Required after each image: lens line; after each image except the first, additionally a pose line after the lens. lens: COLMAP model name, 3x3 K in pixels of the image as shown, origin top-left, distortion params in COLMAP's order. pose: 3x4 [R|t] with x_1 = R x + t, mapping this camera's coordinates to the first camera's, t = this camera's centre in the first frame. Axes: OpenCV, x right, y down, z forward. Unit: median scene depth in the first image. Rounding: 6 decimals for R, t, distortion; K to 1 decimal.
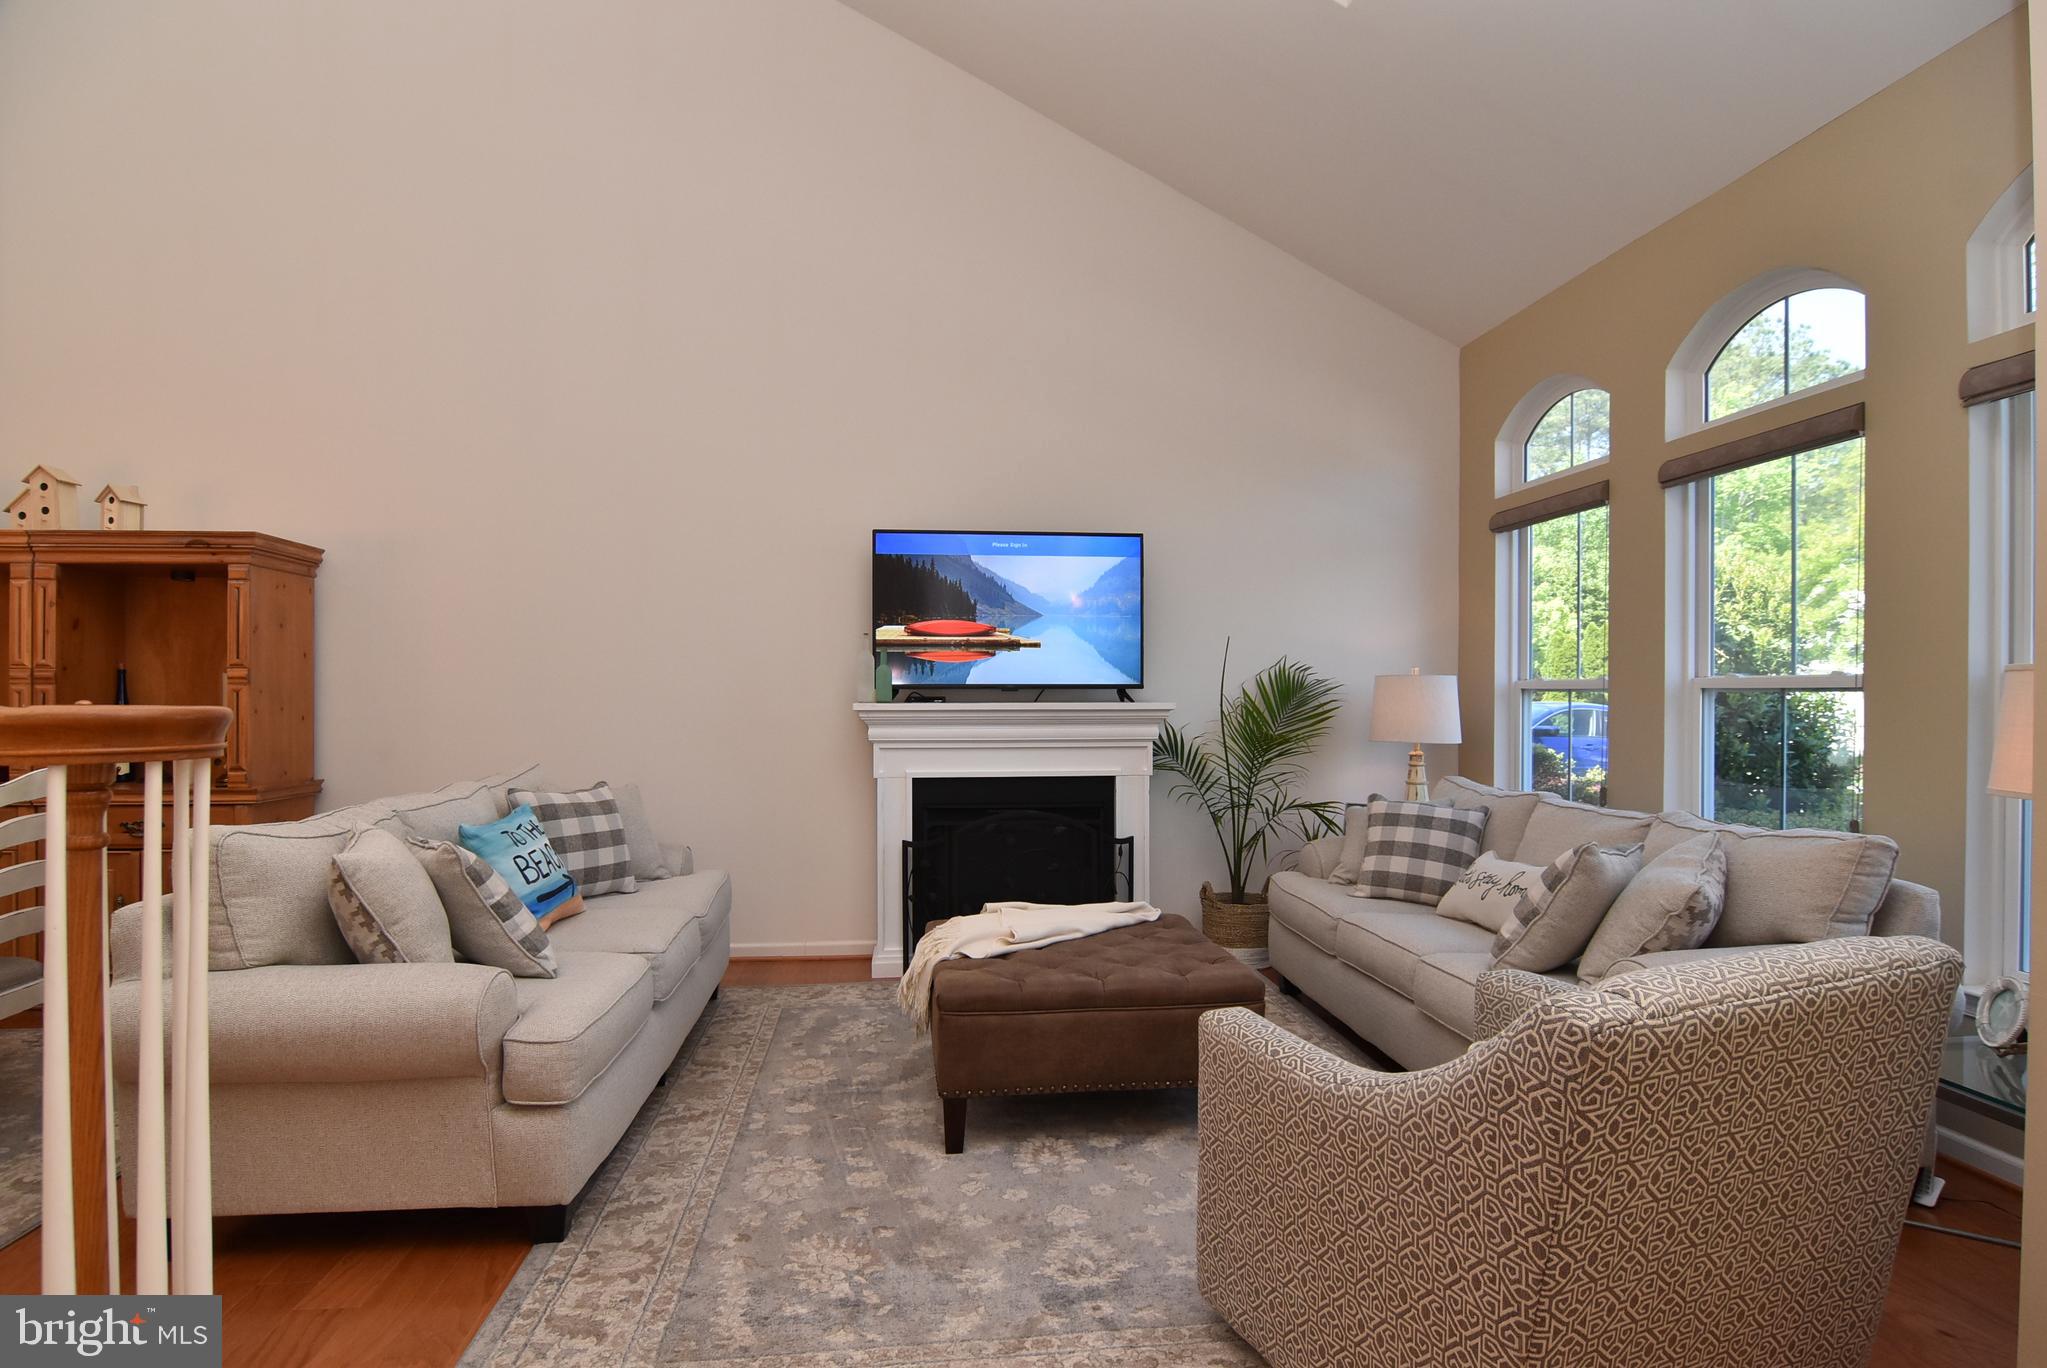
lens RADIAL K [[1108.6, 0, 1029.4], [0, 1108.6, 696.1], [0, 0, 1]] dist [-0.003329, -0.011890]
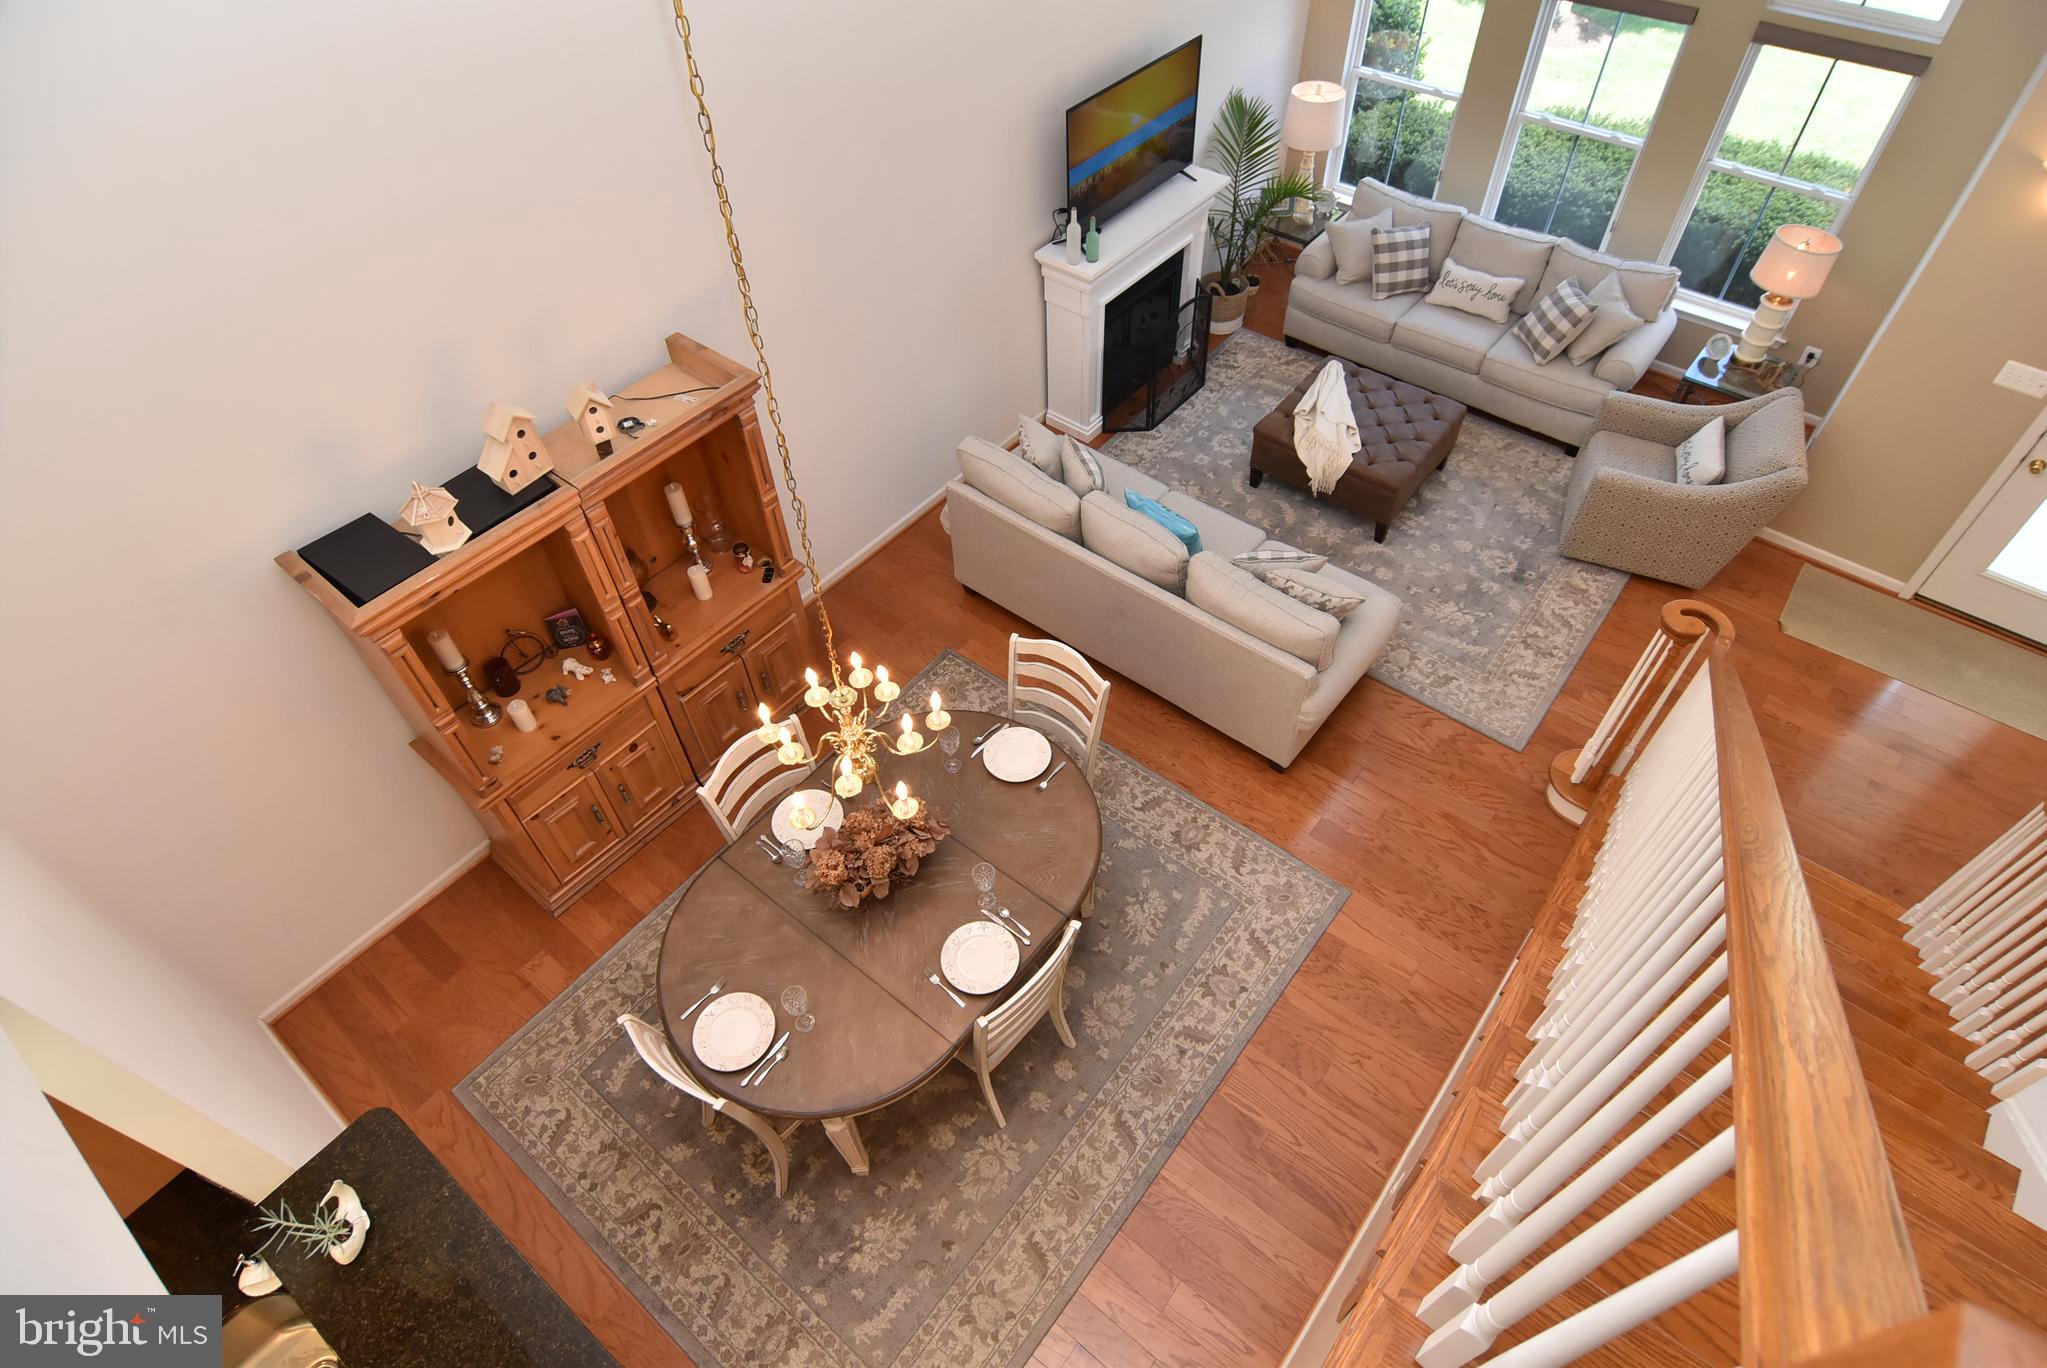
lens RADIAL K [[1108.6, 0, 1029.4], [0, 1108.6, 696.1], [0, 0, 1]] dist [-0.003329, -0.011890]
pose [[0.705012, -0.554897, 0.441642, -1.138581], [0.024218, 0.641210, 0.766983, -0.724124], [-0.708782, -0.530036, 0.465499, 0.221765]]
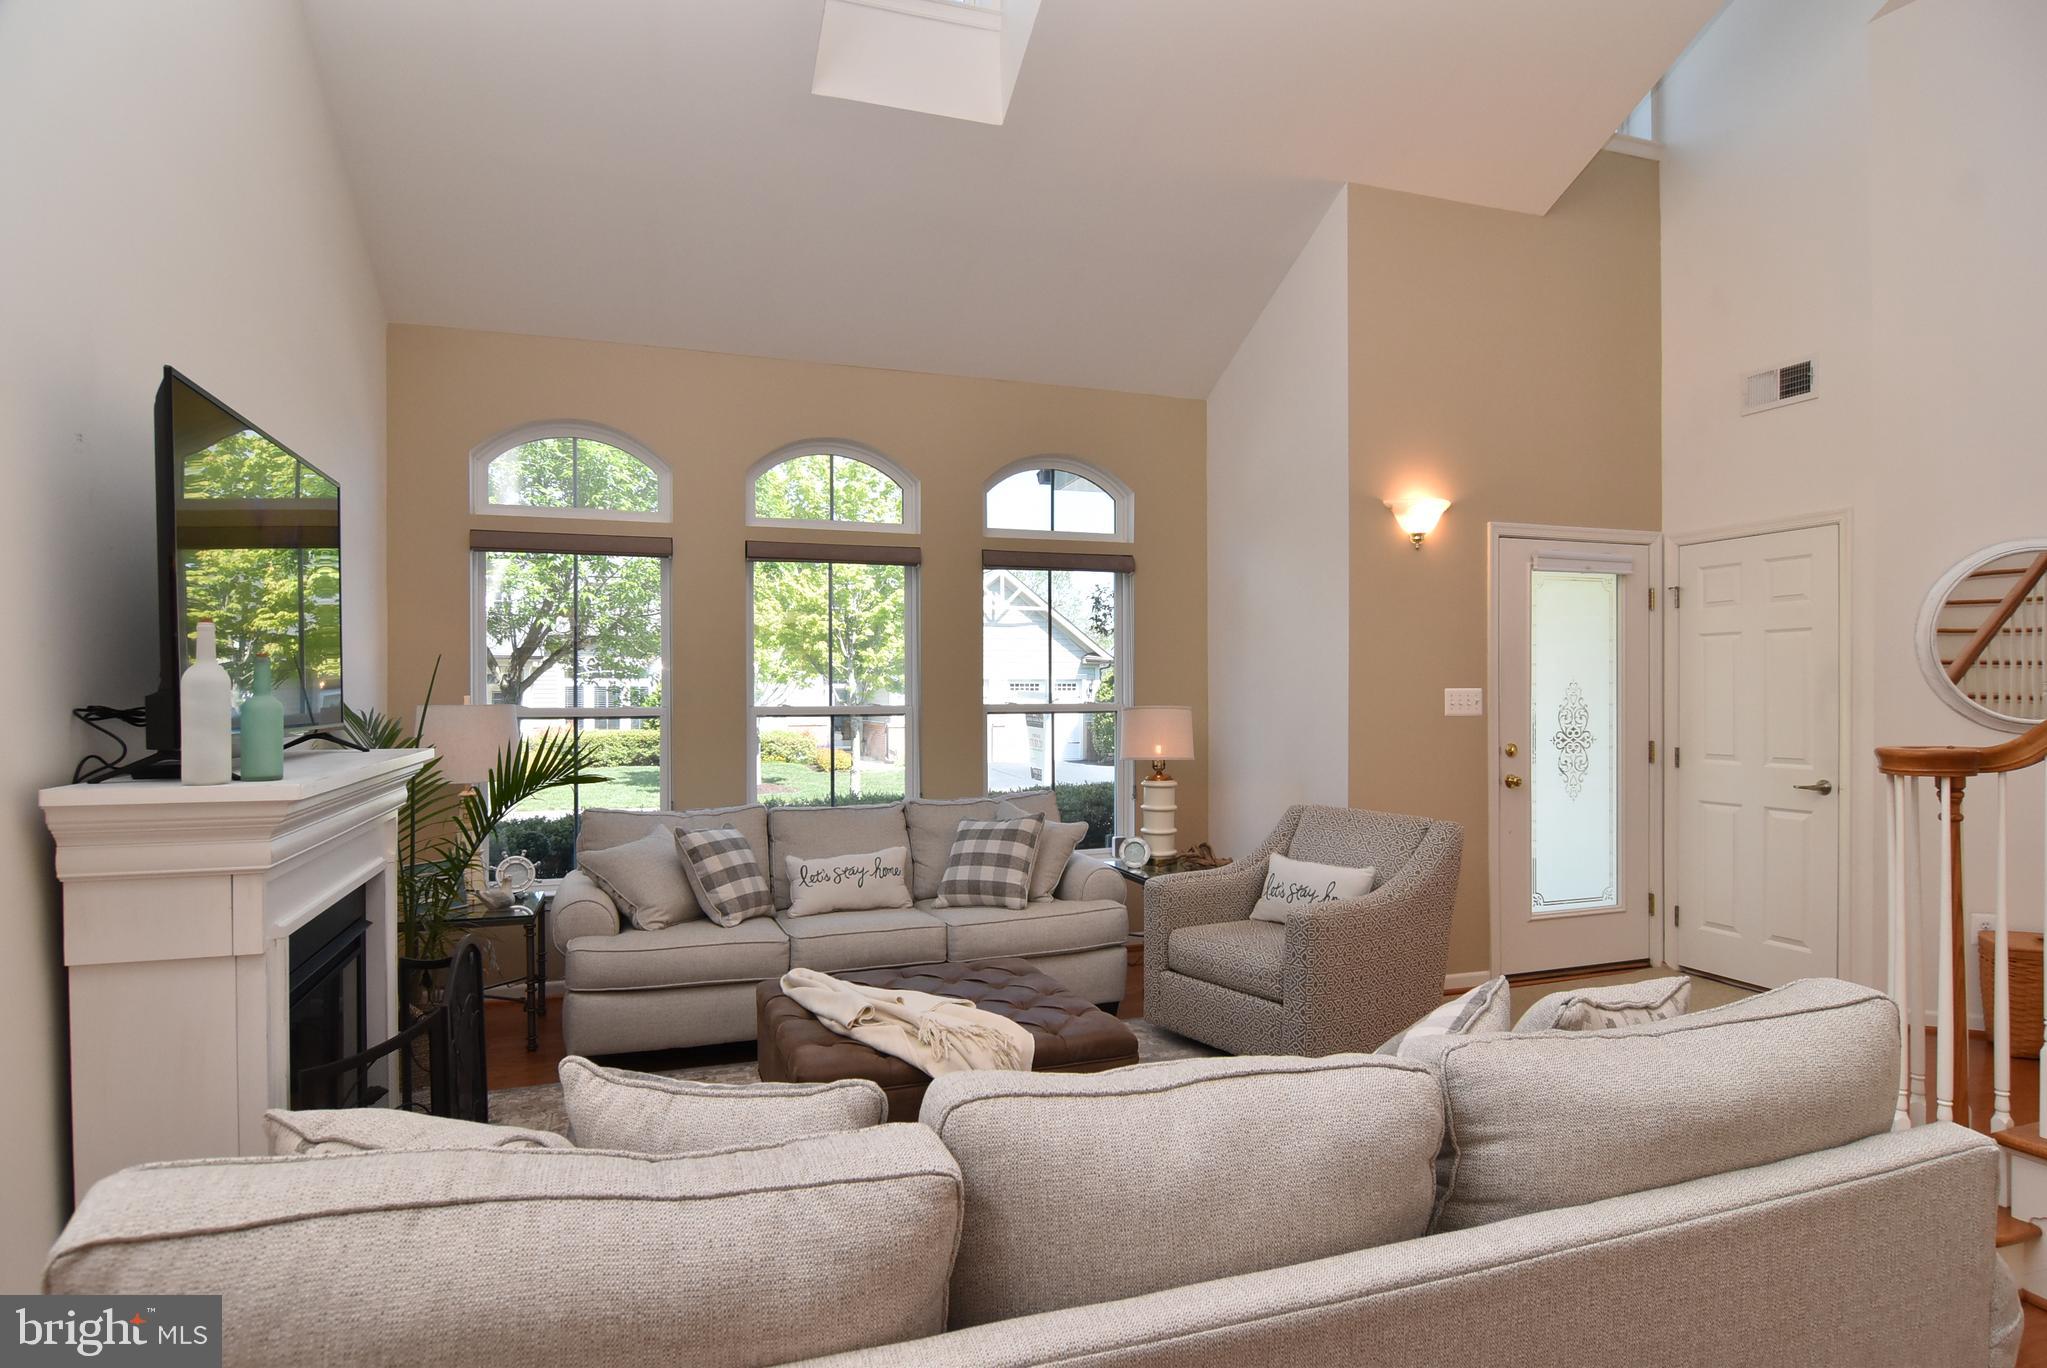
lens RADIAL K [[1108.6, 0, 1029.4], [0, 1108.6, 696.1], [0, 0, 1]] dist [-0.003329, -0.011890]
pose [[-0.227582, -0.001804, 0.973757, -0.708317], [0.008457, 0.999957, 0.003829, -0.030670], [-0.973722, 0.009106, -0.227557, 0.895632]]
